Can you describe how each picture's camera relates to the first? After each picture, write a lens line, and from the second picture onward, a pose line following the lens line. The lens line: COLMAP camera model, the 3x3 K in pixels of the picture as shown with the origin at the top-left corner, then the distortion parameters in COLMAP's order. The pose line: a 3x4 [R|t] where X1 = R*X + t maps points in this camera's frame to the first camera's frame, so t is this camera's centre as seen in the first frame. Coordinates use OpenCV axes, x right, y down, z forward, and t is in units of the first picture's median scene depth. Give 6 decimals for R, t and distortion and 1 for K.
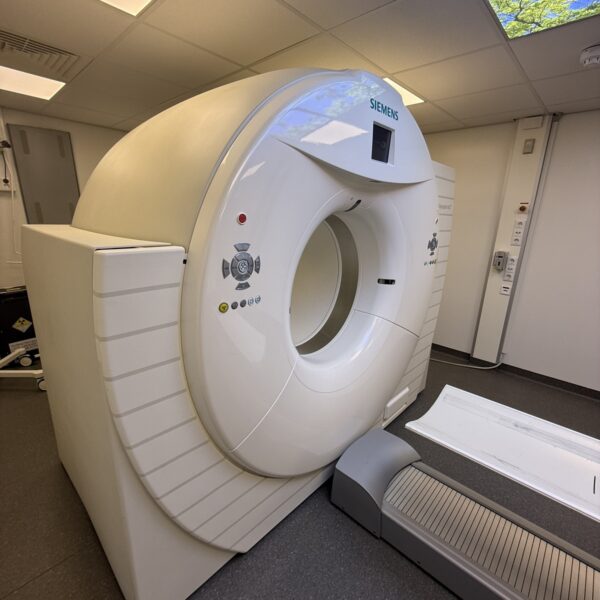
lens RADIAL K [[323.9, 0, 298.6], [0, 323.9, 301.1], [0, 0, 1]] dist [-0.010481, -0.001226]
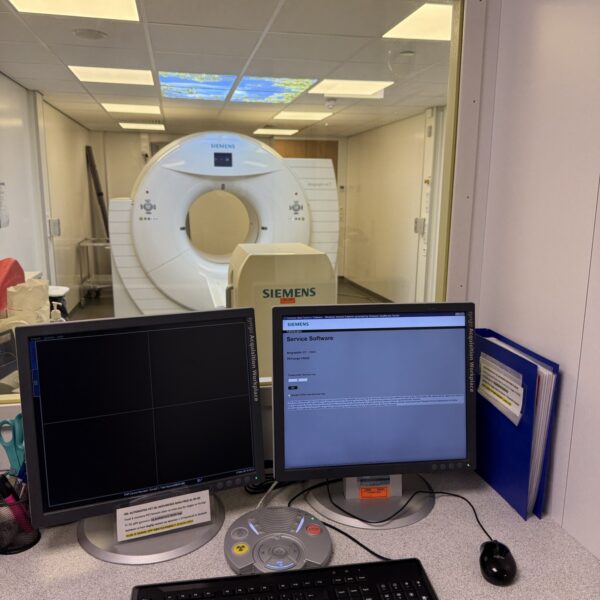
lens RADIAL K [[564.5, 0, 298.1], [0, 564.5, 311.8], [0, 0, 1]] dist [0.030370, 0.000000]
pose [[0.817734, 0.087415, -0.568919, 2.375086], [-0.131850, 0.990567, -0.037312, 0.515145], [0.560291, 0.105523, 0.821546, -1.468329]]
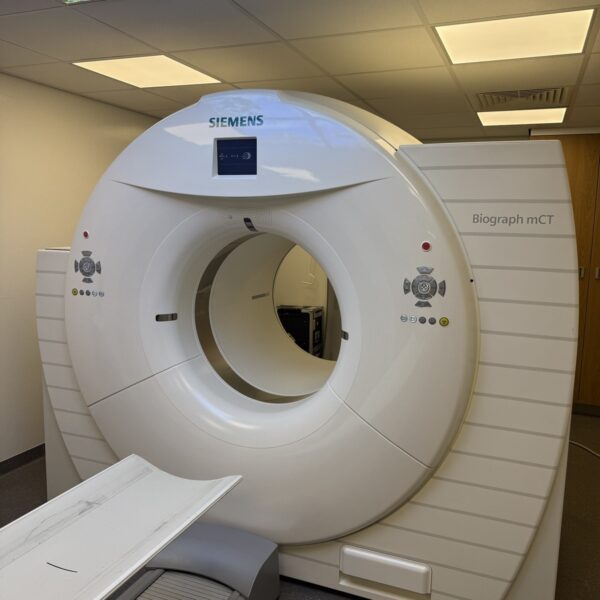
lens RADIAL K [[564.5, 0, 299.3], [0, 564.5, 299.6], [0, 0, 1]] dist [0.030370, 0.000000]
pose [[0.362734, 0.092930, -0.927247, 1.391881], [-0.256069, 0.966653, -0.003294, -0.108949], [0.896020, 0.238634, 0.374435, 0.508645]]
